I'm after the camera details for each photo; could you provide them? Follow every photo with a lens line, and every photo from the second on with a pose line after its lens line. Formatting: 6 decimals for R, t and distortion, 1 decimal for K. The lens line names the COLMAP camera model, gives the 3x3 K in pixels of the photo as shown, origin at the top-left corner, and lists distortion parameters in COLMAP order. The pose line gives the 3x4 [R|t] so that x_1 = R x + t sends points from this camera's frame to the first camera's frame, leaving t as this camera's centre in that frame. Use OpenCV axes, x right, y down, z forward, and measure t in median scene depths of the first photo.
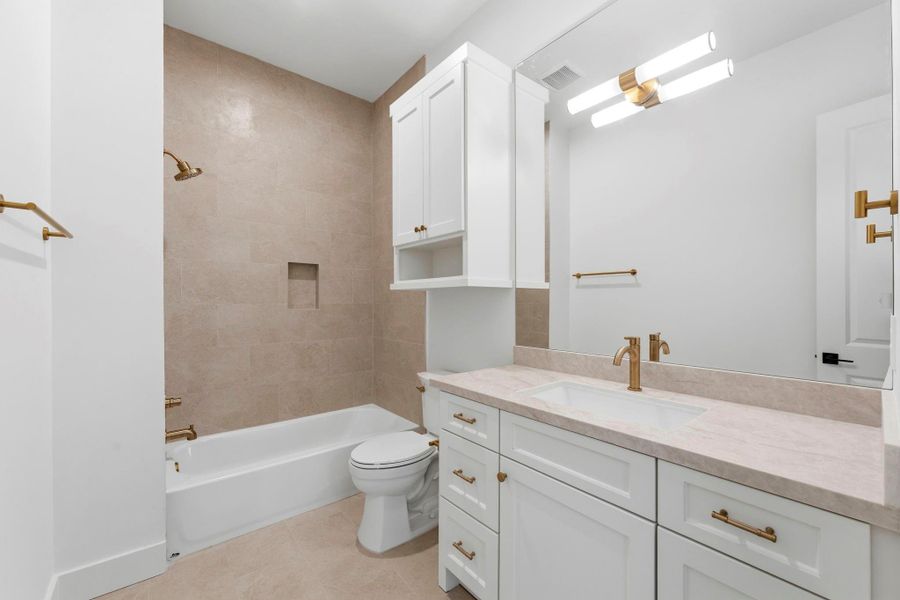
lens RADIAL K [[365.1, 0, 446.1], [0, 365.1, 307.7], [0, 0, 1]] dist [-0.000011, 0.000016]
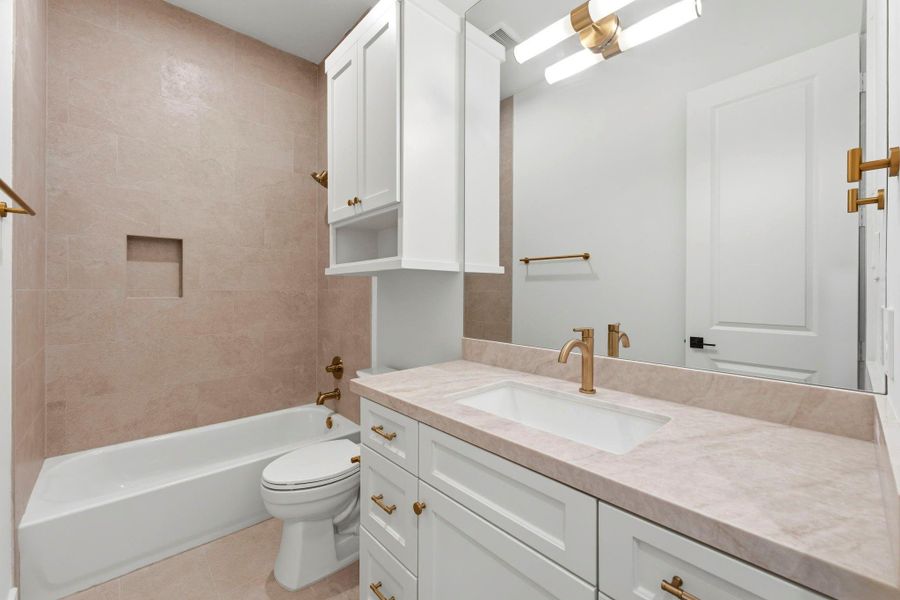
lens RADIAL K [[370.2, 0, 450.0], [0, 370.2, 300.0], [0, 0, 1]] dist [0.014236, -0.000043]
pose [[0.997902, -0.006144, 0.064448, 0.125660], [0.005105, 0.999855, 0.016273, -0.001694], [-0.064539, -0.015910, 0.997788, 0.146328]]
